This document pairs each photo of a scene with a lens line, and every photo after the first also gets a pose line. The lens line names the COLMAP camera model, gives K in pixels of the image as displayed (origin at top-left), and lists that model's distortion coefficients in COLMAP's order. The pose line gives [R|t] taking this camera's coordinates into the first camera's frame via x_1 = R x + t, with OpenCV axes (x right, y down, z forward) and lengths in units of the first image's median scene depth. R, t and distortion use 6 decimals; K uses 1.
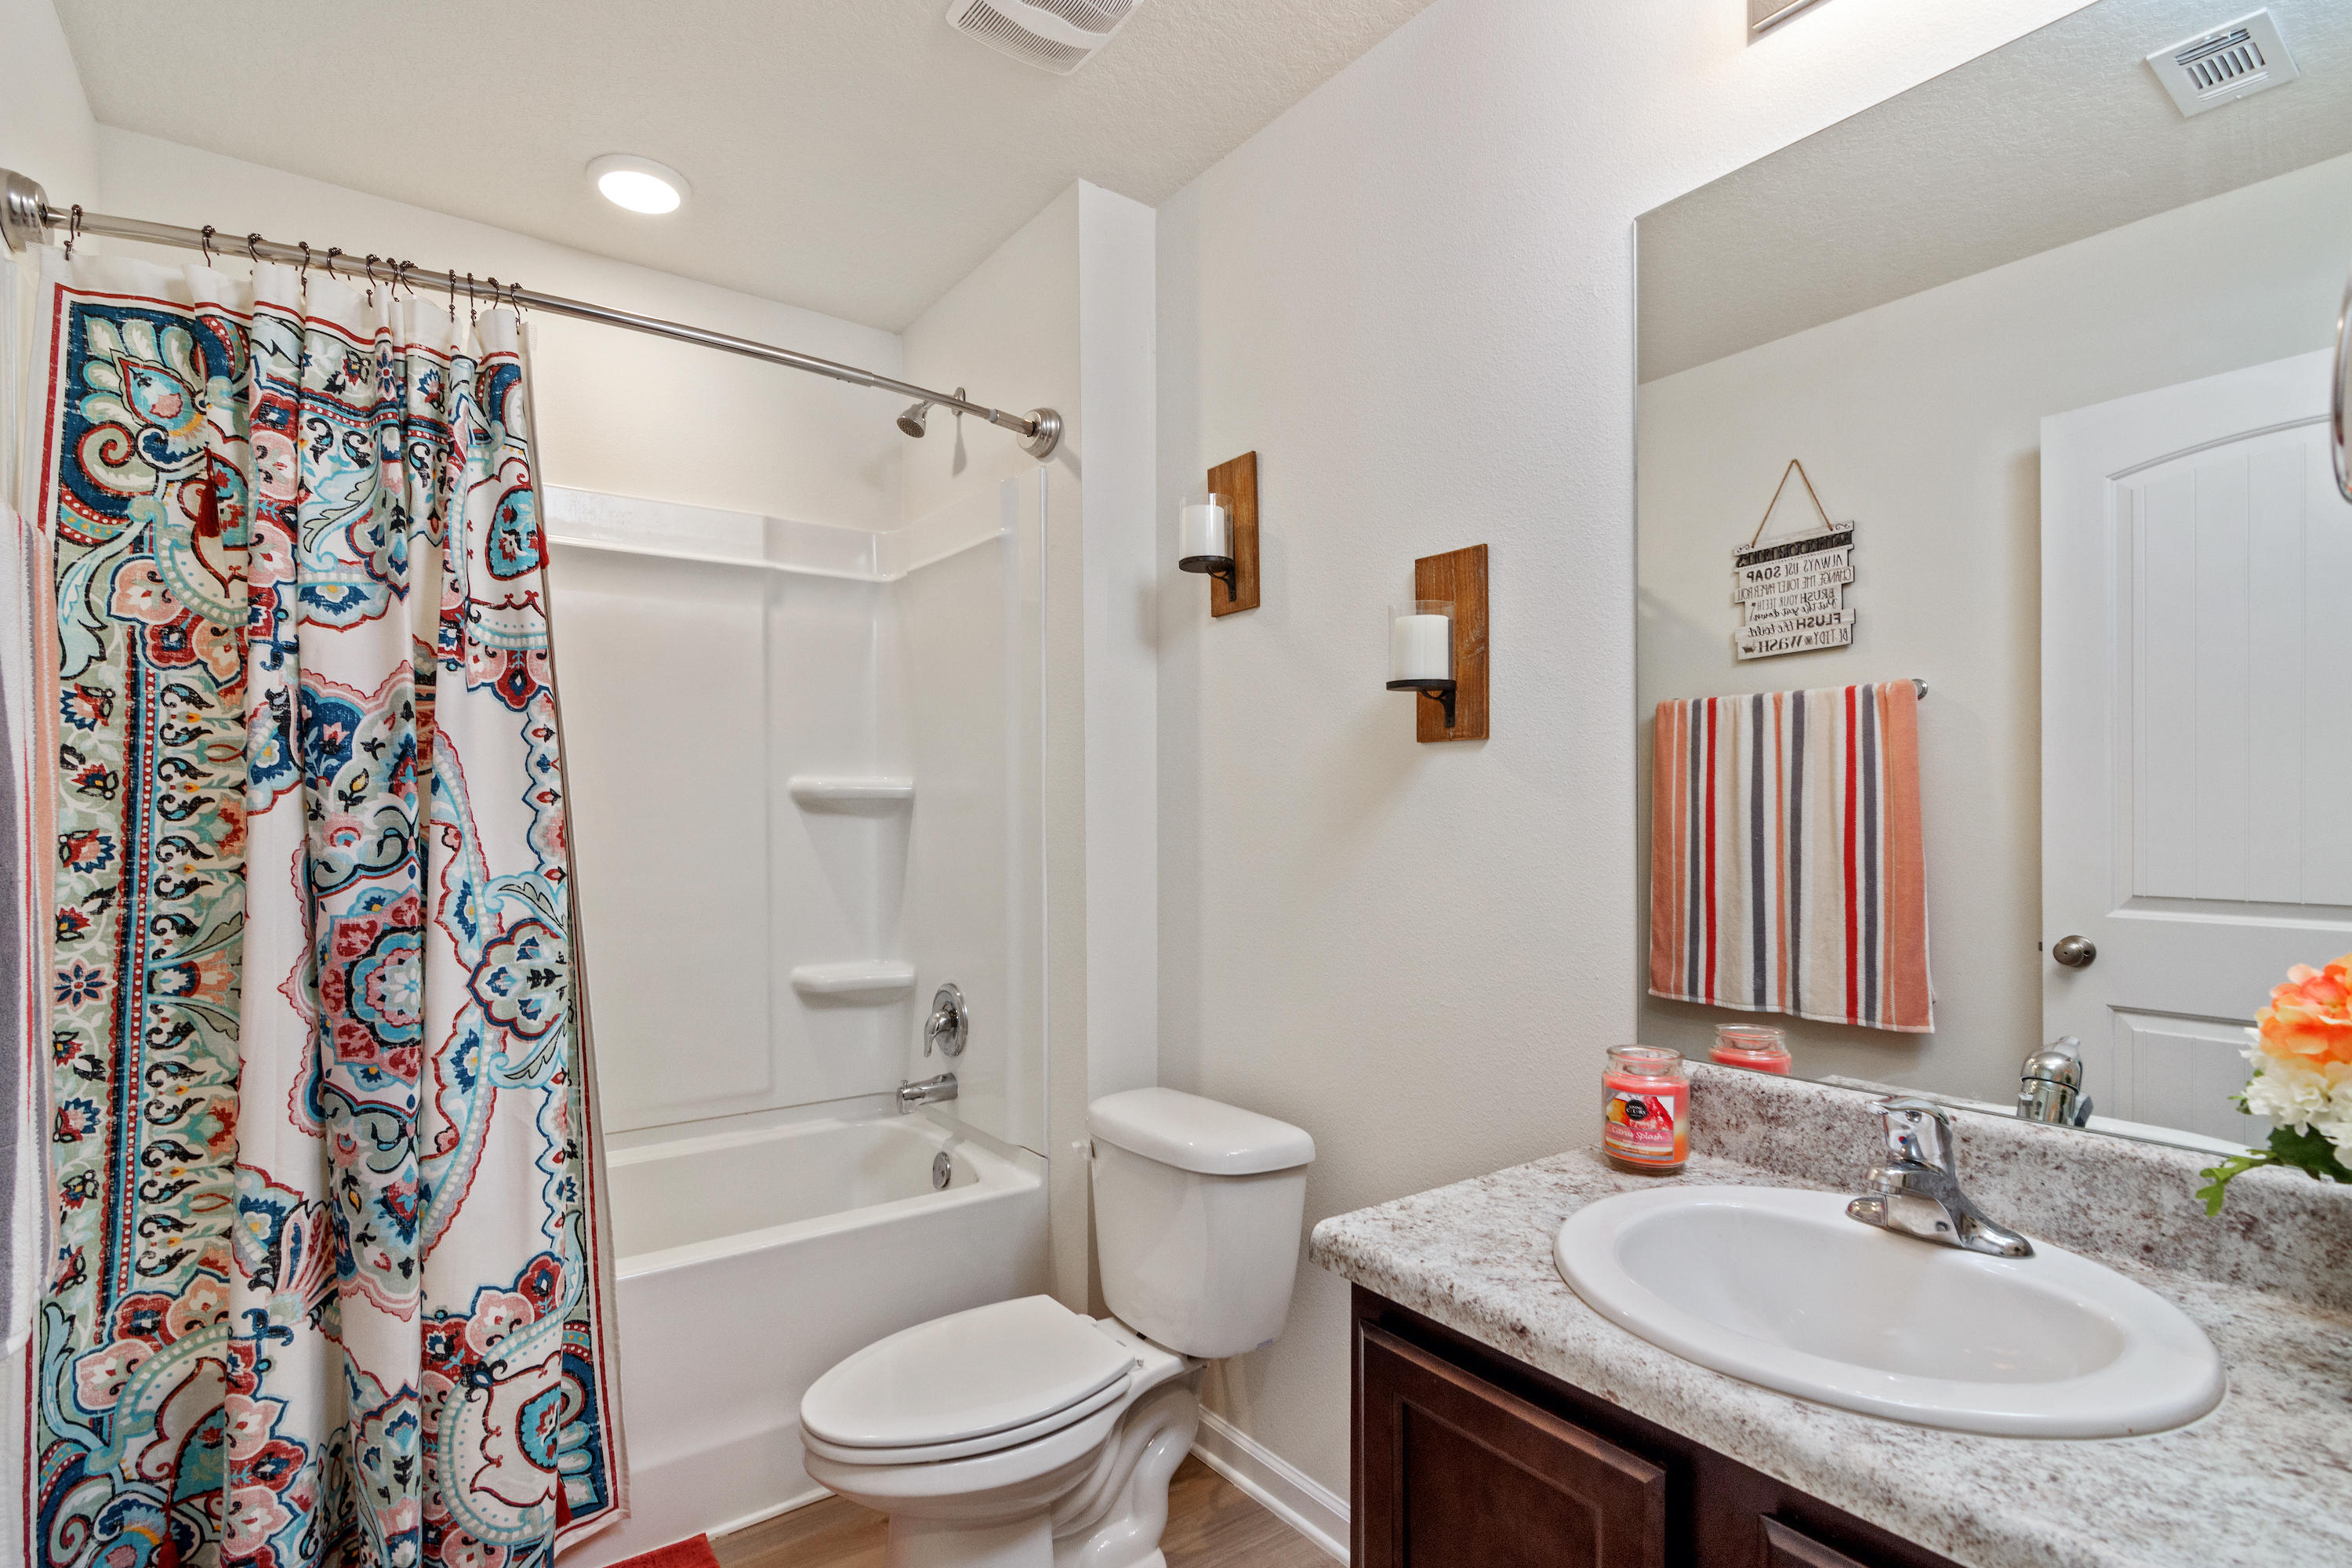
lens RADIAL K [[1146.2, 0, 1156.2], [0, 1146.2, 801.7], [0, 0, 1]] dist [-0.001616, 0.001655]
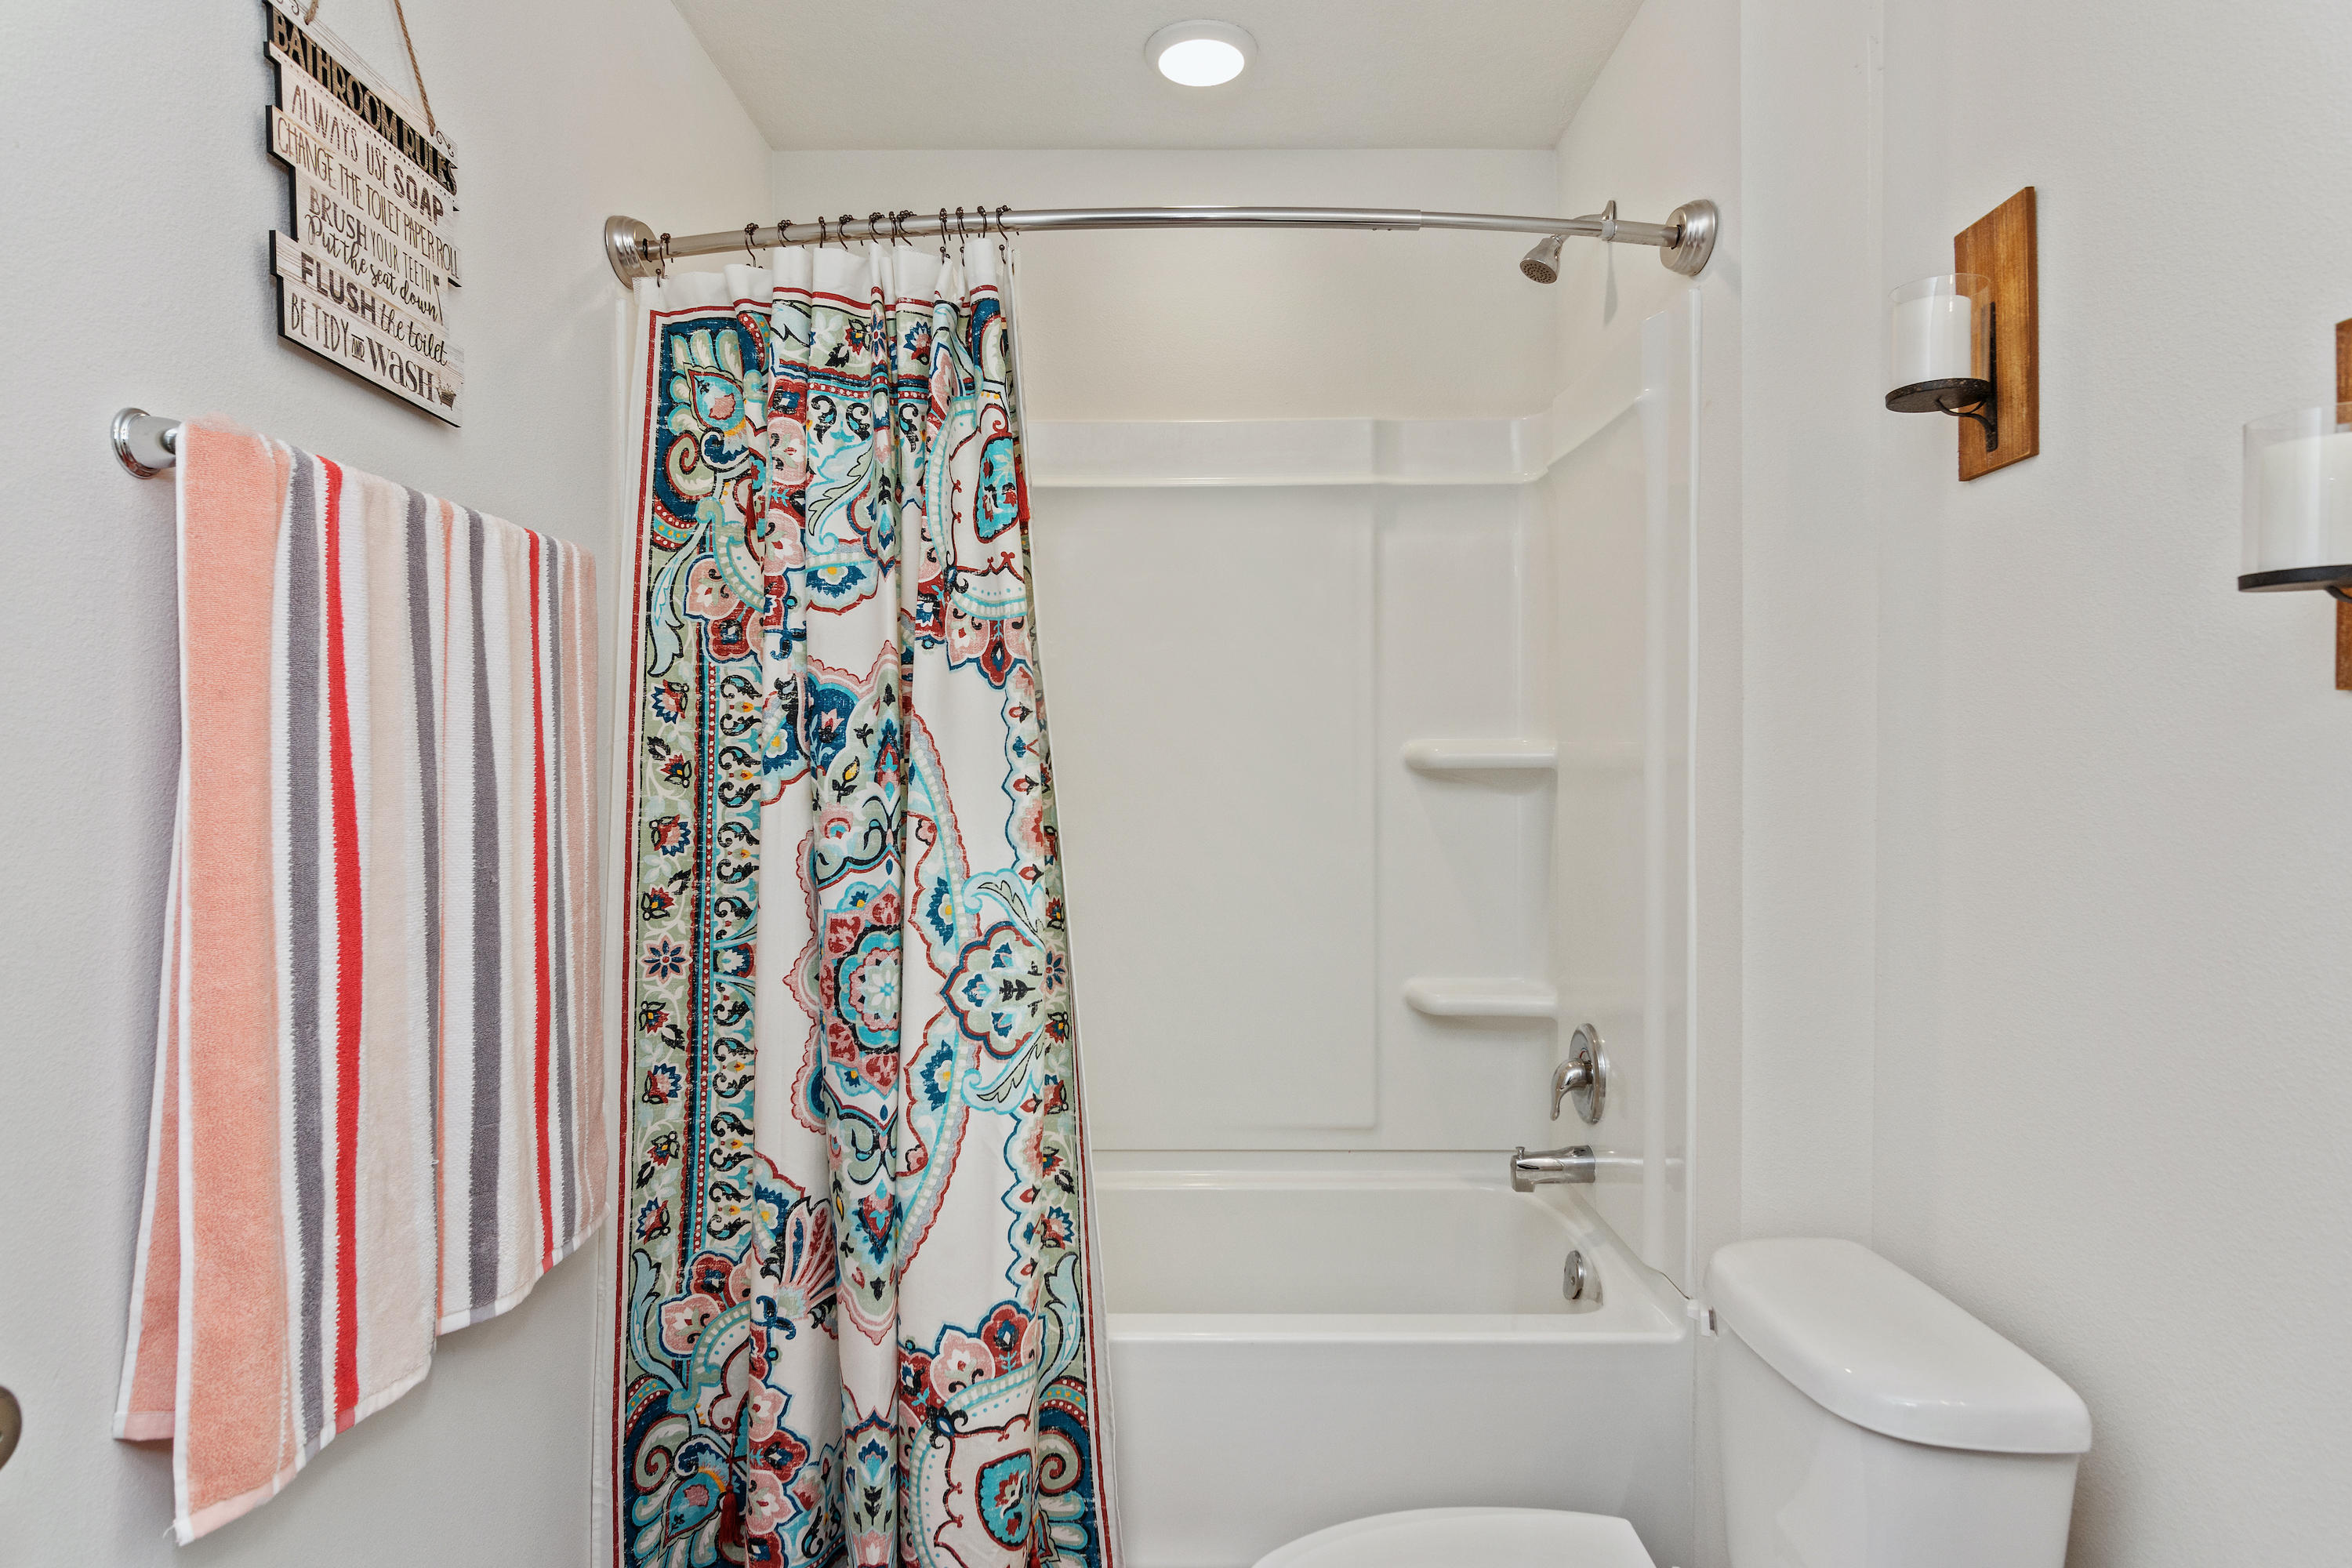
lens RADIAL K [[1333.1, 0, 1186.4], [0, 1333.1, 771.9], [0, 0, 1]] dist [-0.003645, 0.001650]
pose [[0.806707, 0.005145, -0.590929, 0.189645], [0.008534, 0.999756, 0.020354, -0.036621], [0.590890, -0.021463, 0.806467, 0.267897]]
